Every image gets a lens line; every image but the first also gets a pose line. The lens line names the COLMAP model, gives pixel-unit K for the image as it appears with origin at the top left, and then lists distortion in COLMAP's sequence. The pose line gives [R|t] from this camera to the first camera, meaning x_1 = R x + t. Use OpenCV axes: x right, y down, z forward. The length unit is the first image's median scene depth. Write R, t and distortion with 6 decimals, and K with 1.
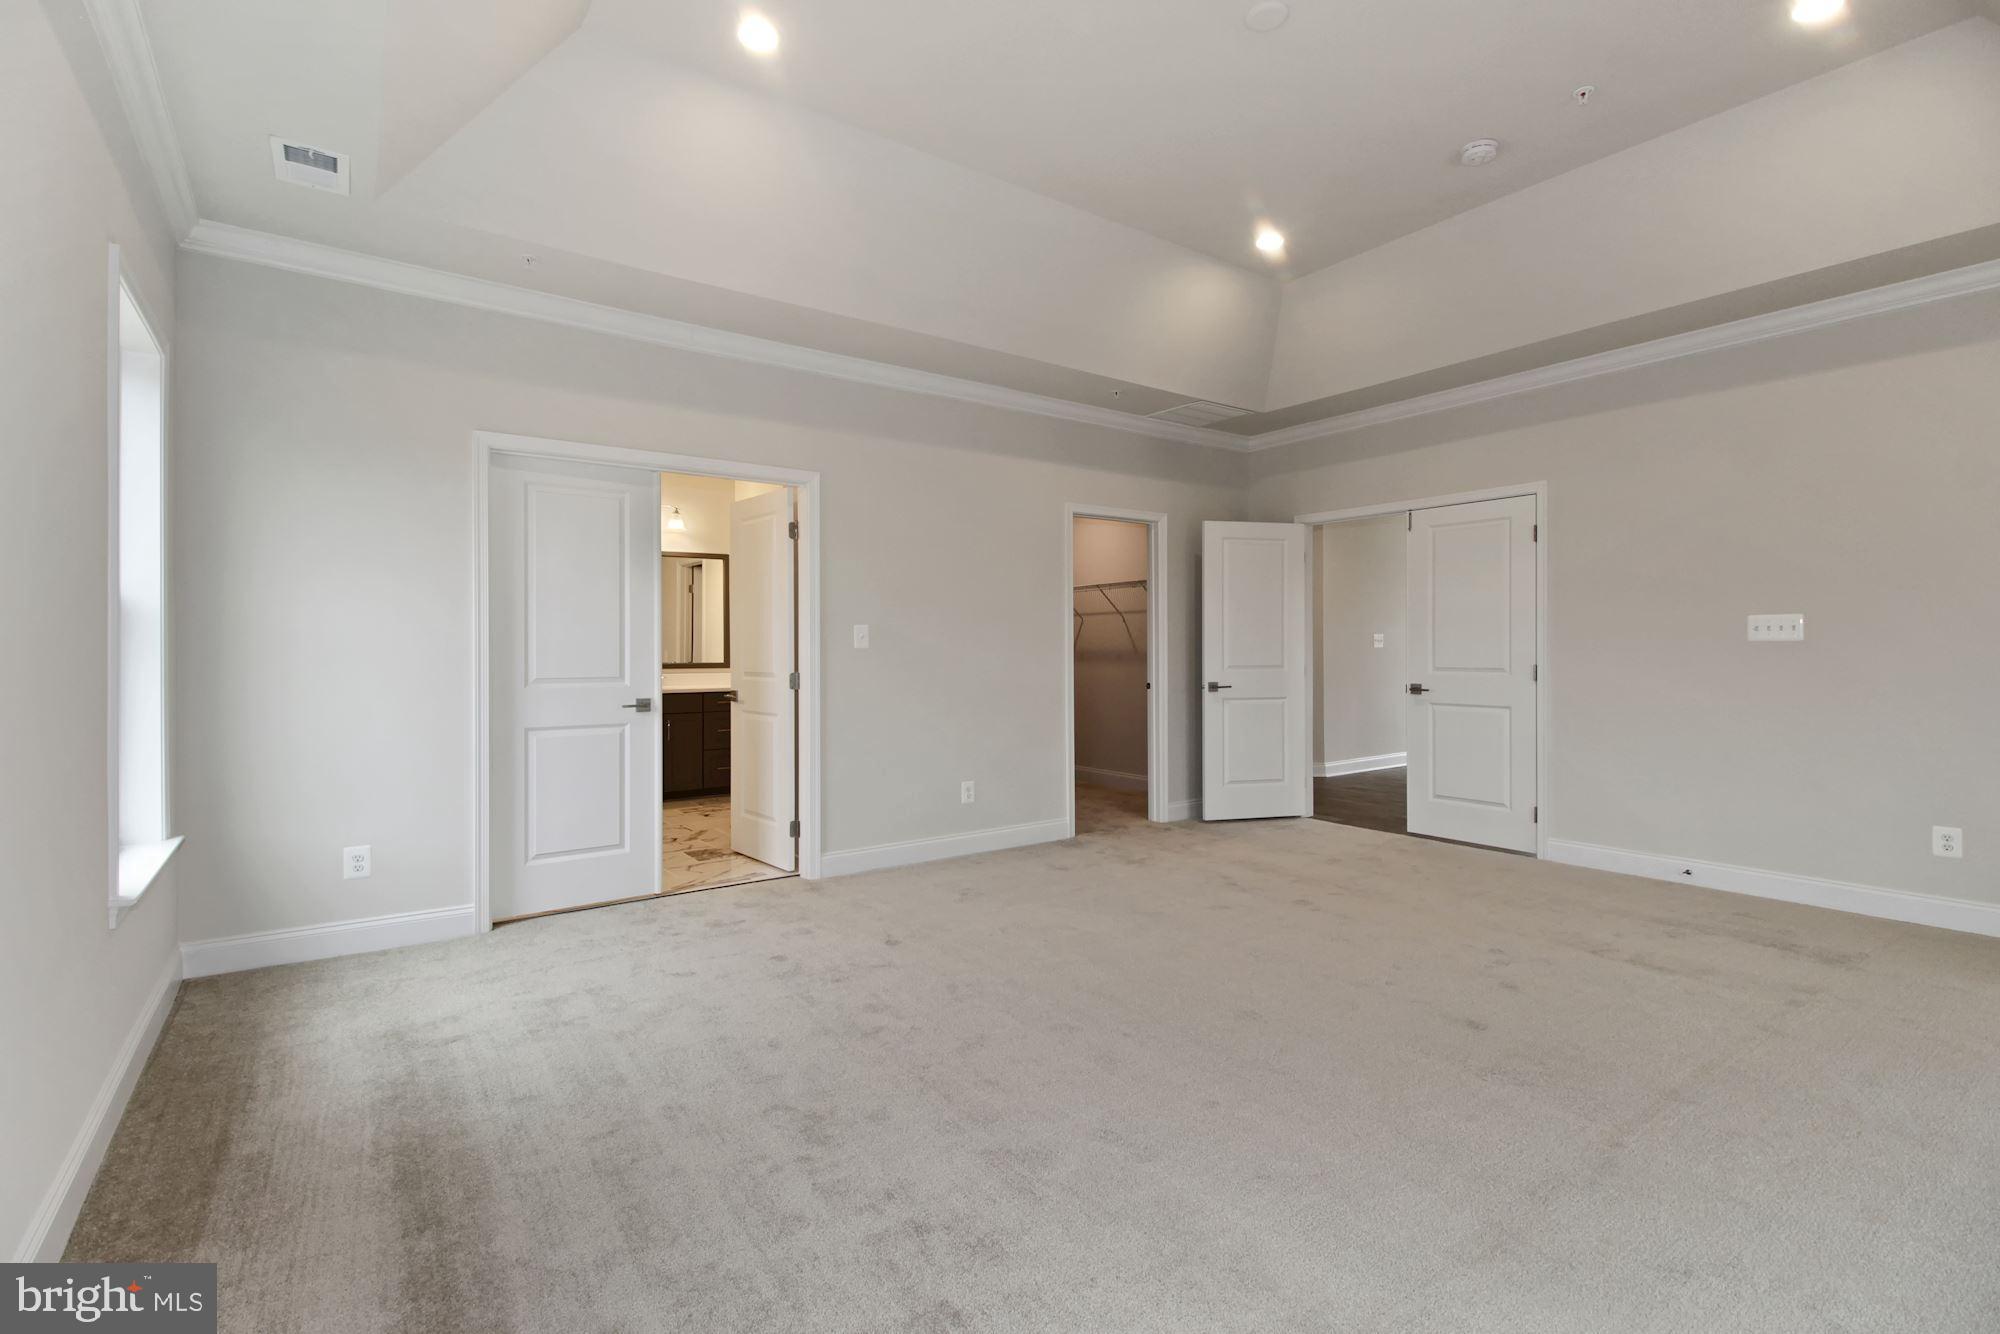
lens RADIAL K [[899.0, 0, 1000.0], [0, 899.0, 667.0], [0, 0, 1]] dist [0.001971, -0.011736]
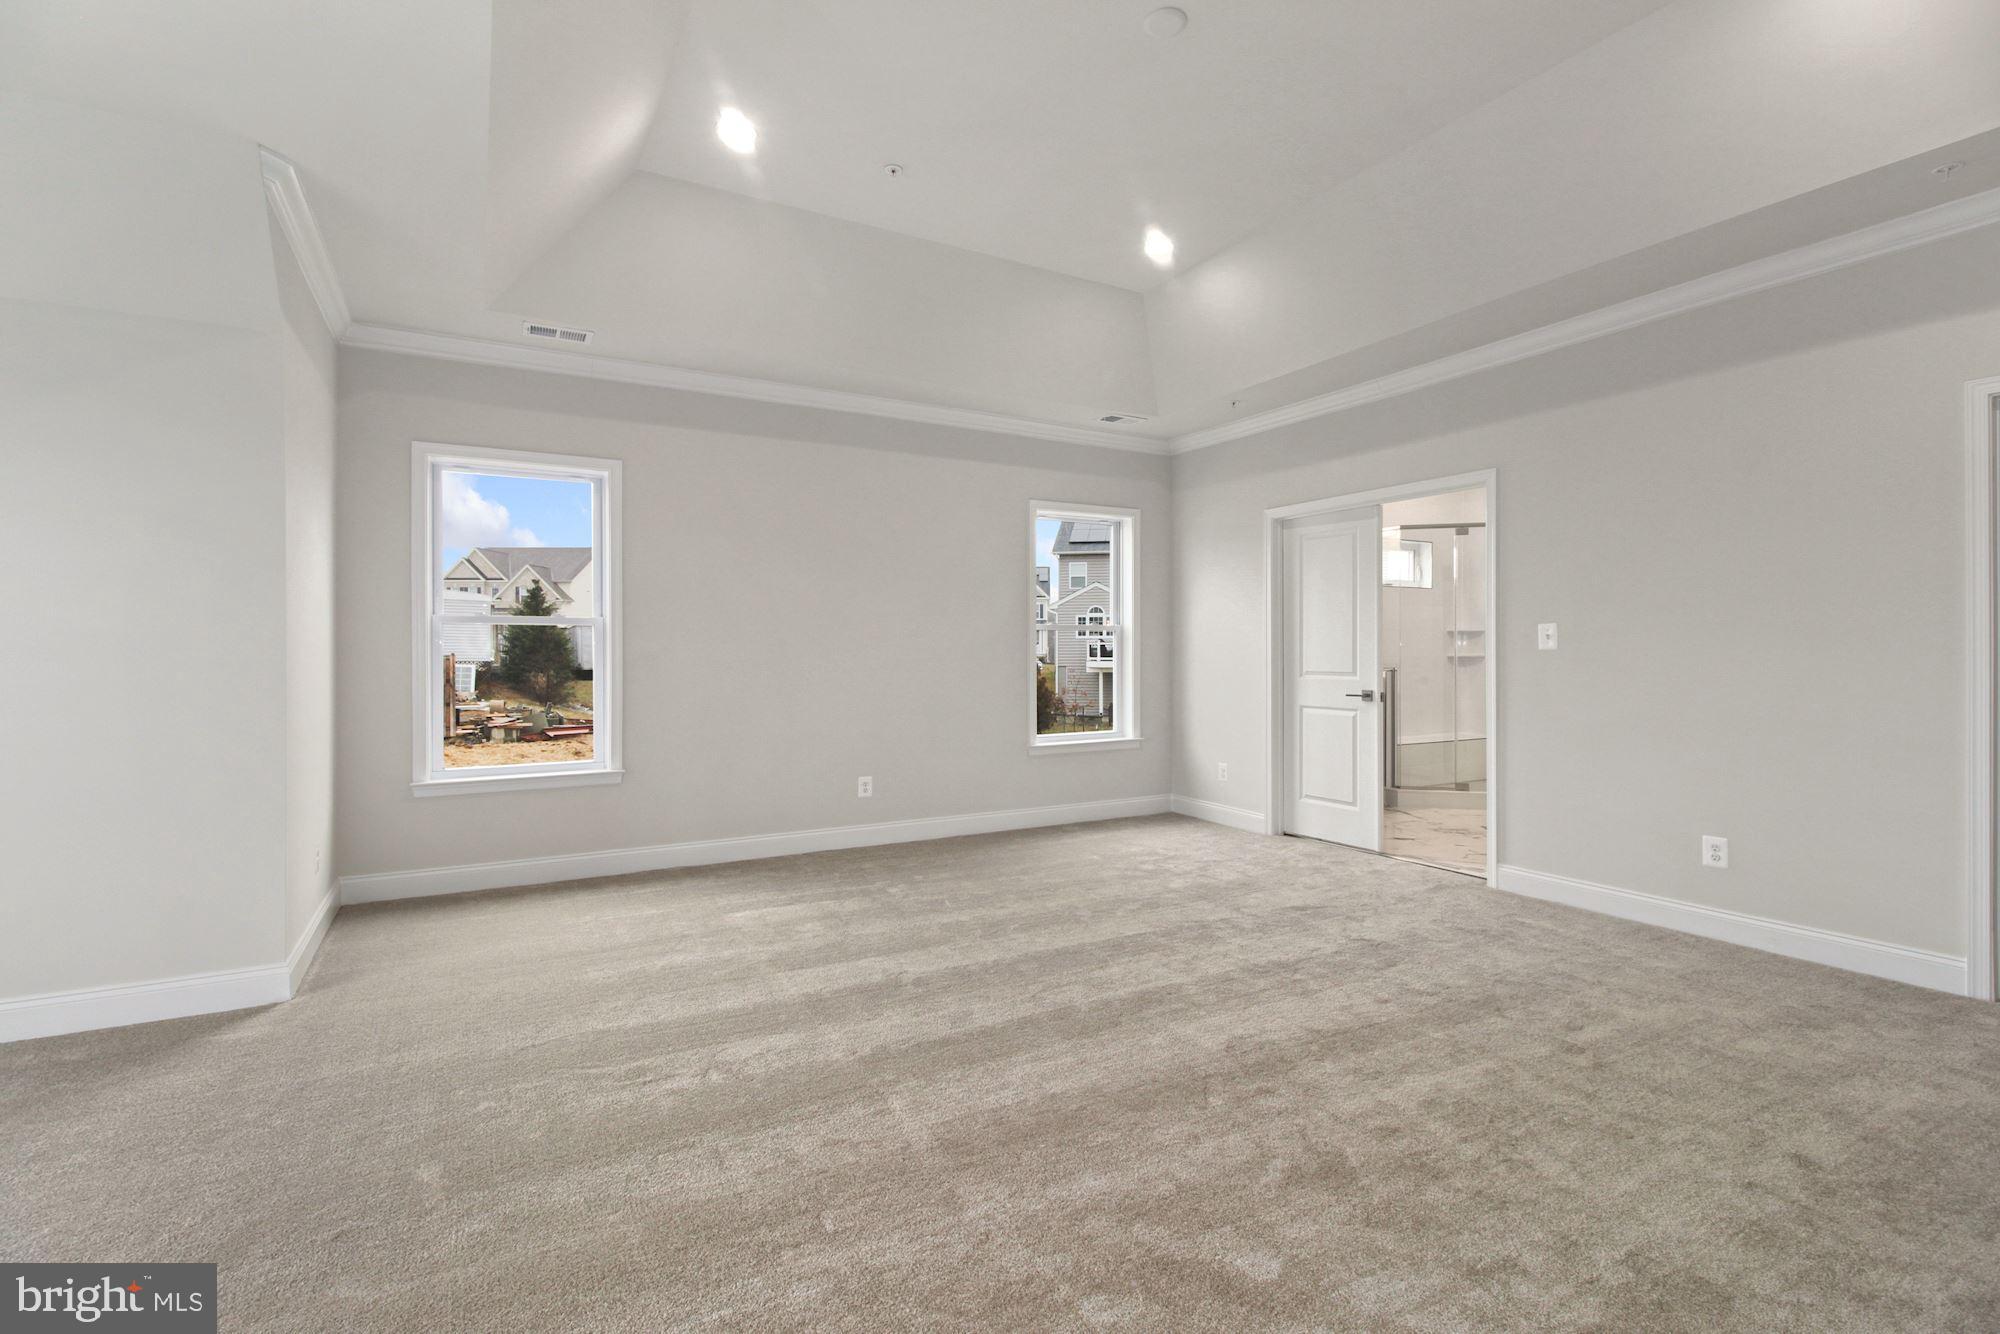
lens RADIAL K [[940.1, 0, 1008.8], [0, 940.1, 645.6], [0, 0, 1]] dist [0.032344, -0.014515]
pose [[-0.107217, -0.000060, -0.994236, 0.981441], [-0.010737, 0.999942, 0.001097, -0.023701], [0.994178, 0.010792, -0.107211, 0.663742]]
